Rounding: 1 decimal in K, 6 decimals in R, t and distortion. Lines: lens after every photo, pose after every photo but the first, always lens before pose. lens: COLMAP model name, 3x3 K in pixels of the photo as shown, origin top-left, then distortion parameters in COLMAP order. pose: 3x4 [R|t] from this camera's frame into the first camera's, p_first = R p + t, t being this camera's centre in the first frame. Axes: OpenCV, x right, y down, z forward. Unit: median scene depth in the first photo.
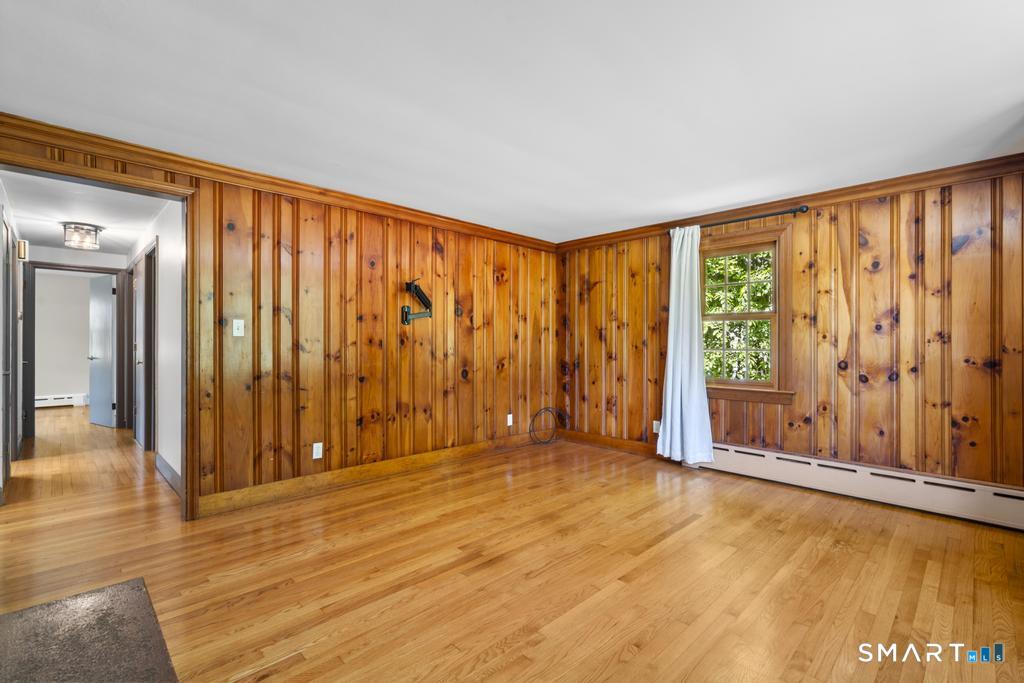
lens RADIAL K [[459.3, 0, 510.8], [0, 459.3, 343.4], [0, 0, 1]] dist [-0.007913, 0.004439]
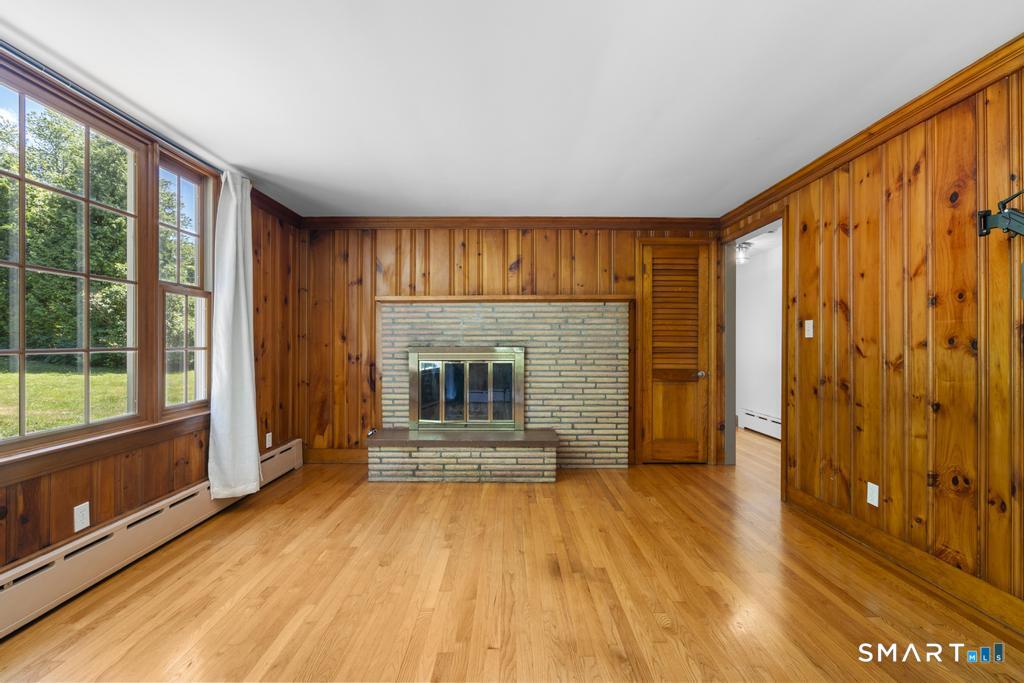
lens RADIAL K [[459.3, 0, 510.8], [0, 459.3, 343.4], [0, 0, 1]] dist [-0.007913, 0.004439]
pose [[-0.697466, -0.002779, -0.716612, 0.464152], [-0.002037, 0.999996, -0.001896, 0.000434], [0.716615, 0.000137, -0.697469, 1.040209]]
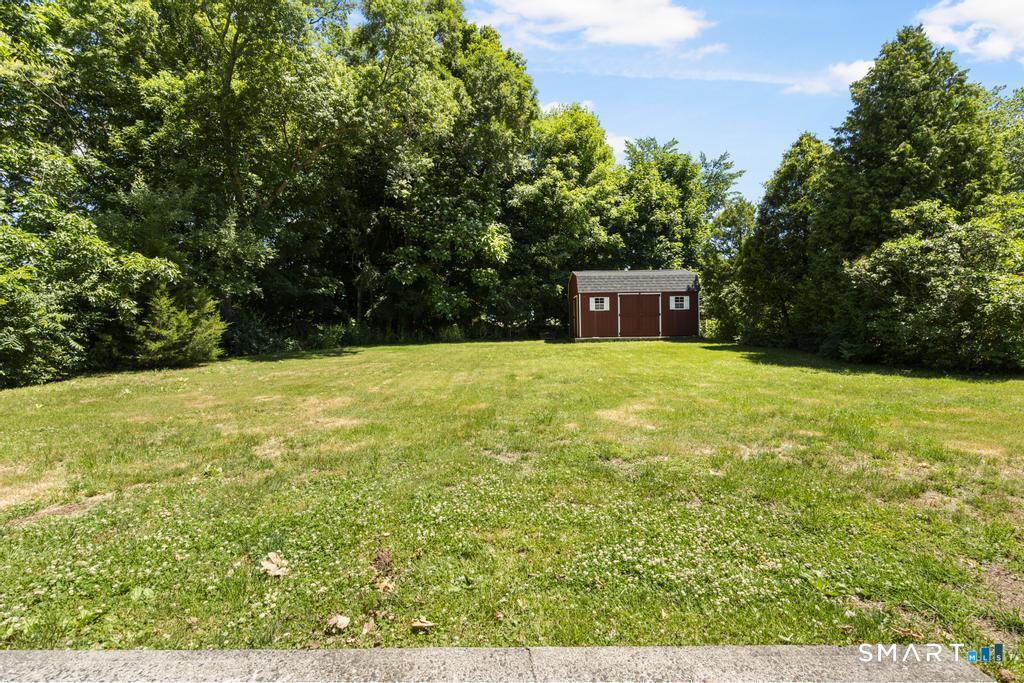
lens RADIAL K [[459.3, 0, 510.8], [0, 459.3, 343.4], [0, 0, 1]] dist [-0.007913, 0.004439]
pose [[-0.725037, -0.002259, 0.688706, 0.354418], [-0.003294, 0.999995, -0.000188, 0.013860], [-0.688702, -0.002405, -0.725040, 0.758470]]
